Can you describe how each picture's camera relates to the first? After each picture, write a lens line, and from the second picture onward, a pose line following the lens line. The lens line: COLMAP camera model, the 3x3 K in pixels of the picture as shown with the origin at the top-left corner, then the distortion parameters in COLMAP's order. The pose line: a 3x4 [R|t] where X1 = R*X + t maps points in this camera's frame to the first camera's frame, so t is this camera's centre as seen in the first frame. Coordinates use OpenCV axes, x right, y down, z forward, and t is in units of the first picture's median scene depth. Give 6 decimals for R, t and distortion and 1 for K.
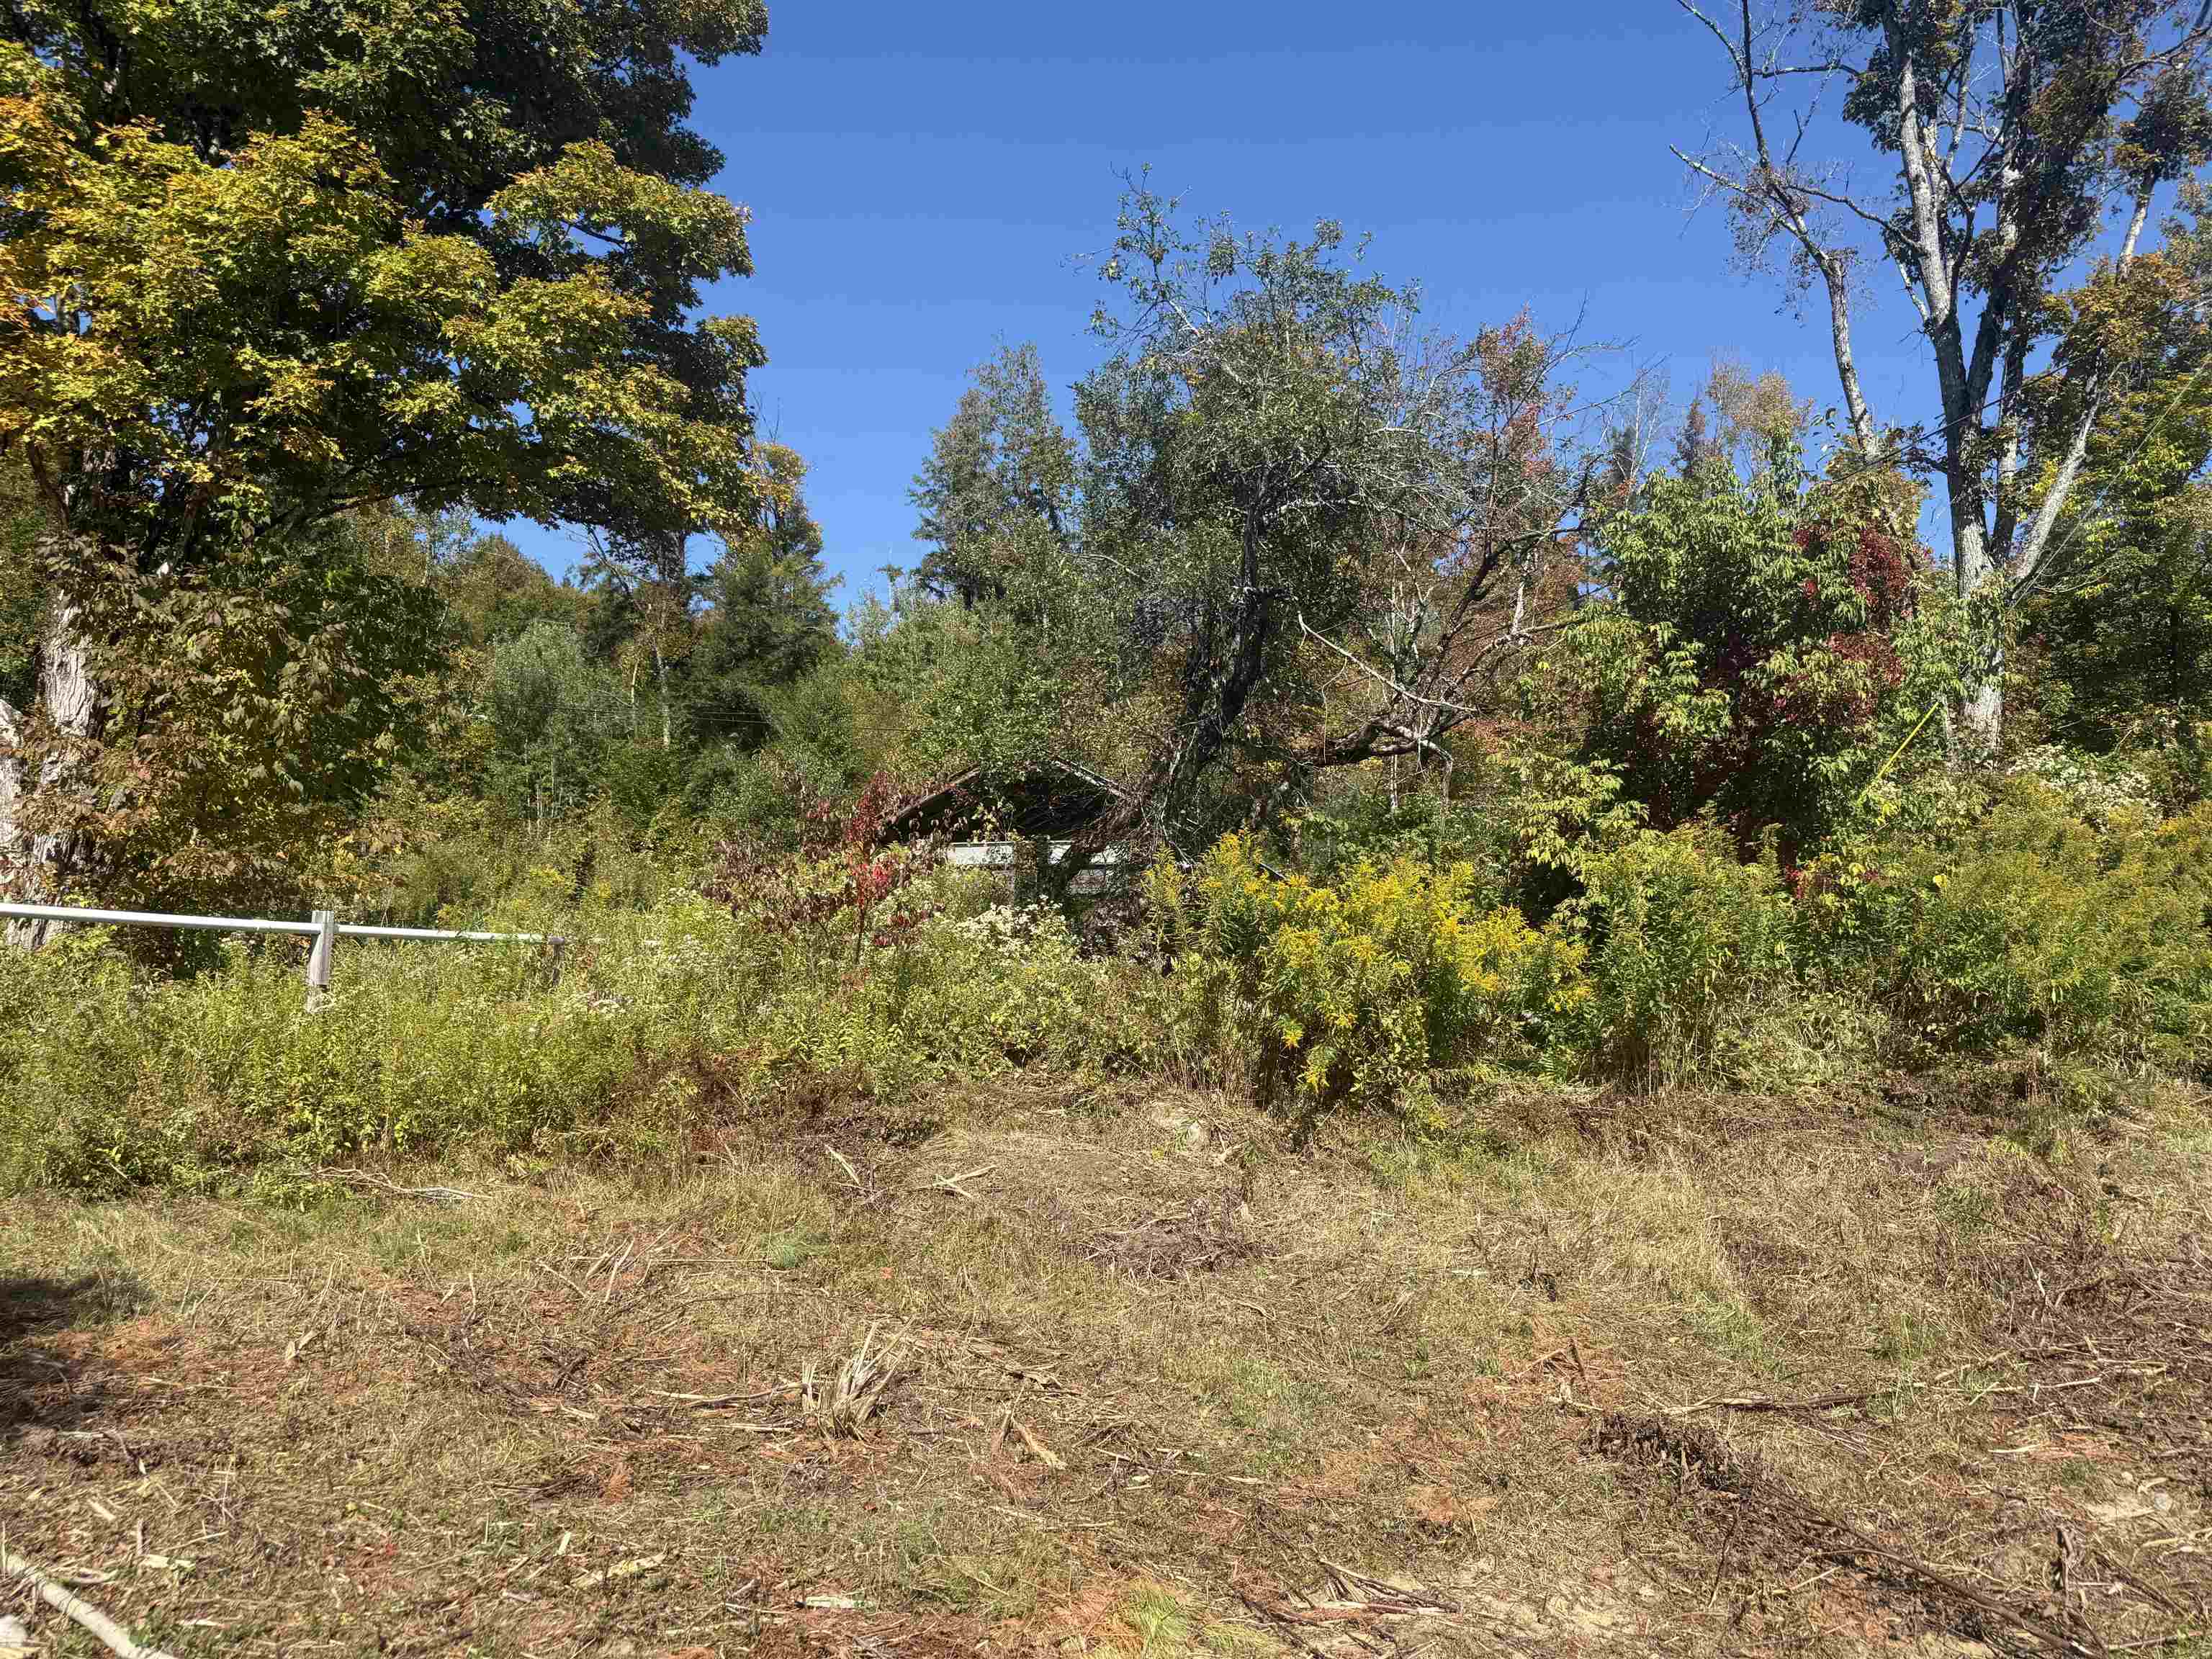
lens RADIAL K [[1532.2, 0, 1109.5], [0, 1532.2, 842.0], [0, 0, 1]] dist [0.146924, -0.302436]
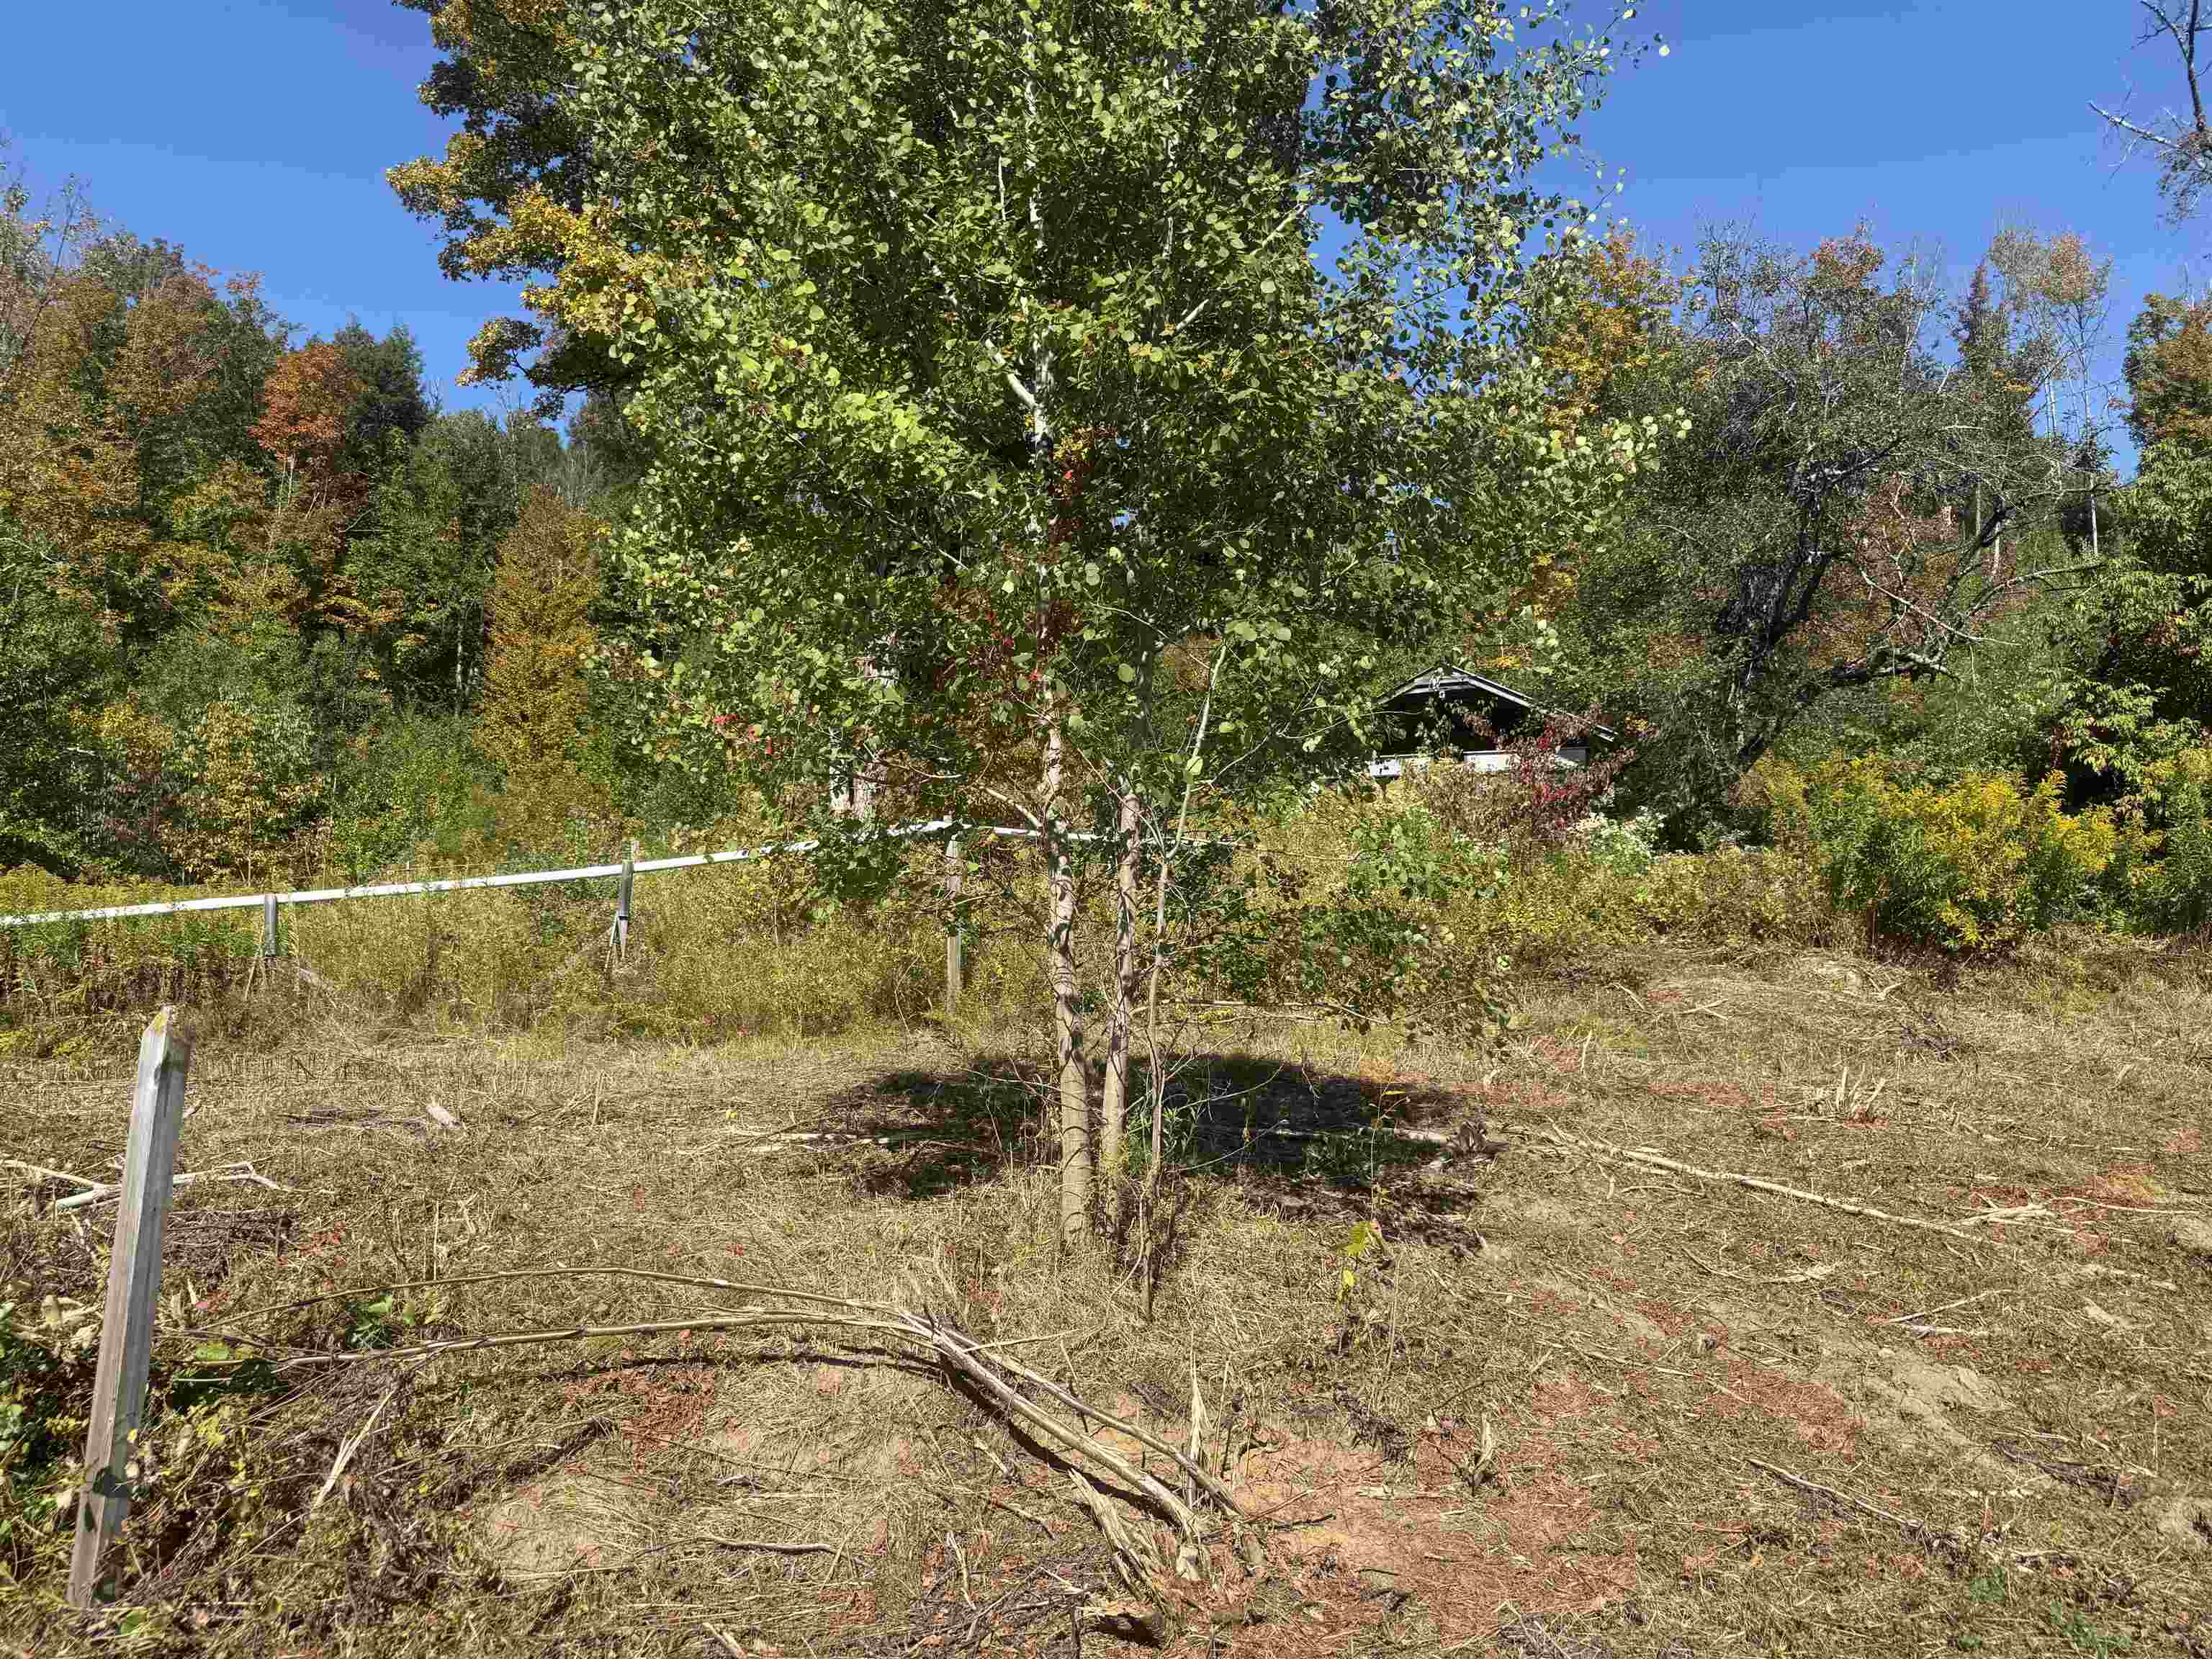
lens RADIAL K [[1554.6, 0, 1106.0], [0, 1554.6, 829.5], [0, 0, 1]] dist [0.043828, -0.049884]
pose [[0.991840, -0.026667, -0.124667, -0.361053], [0.033418, 0.998068, 0.052383, -0.029934], [0.123029, -0.056122, 0.990815, -0.371999]]
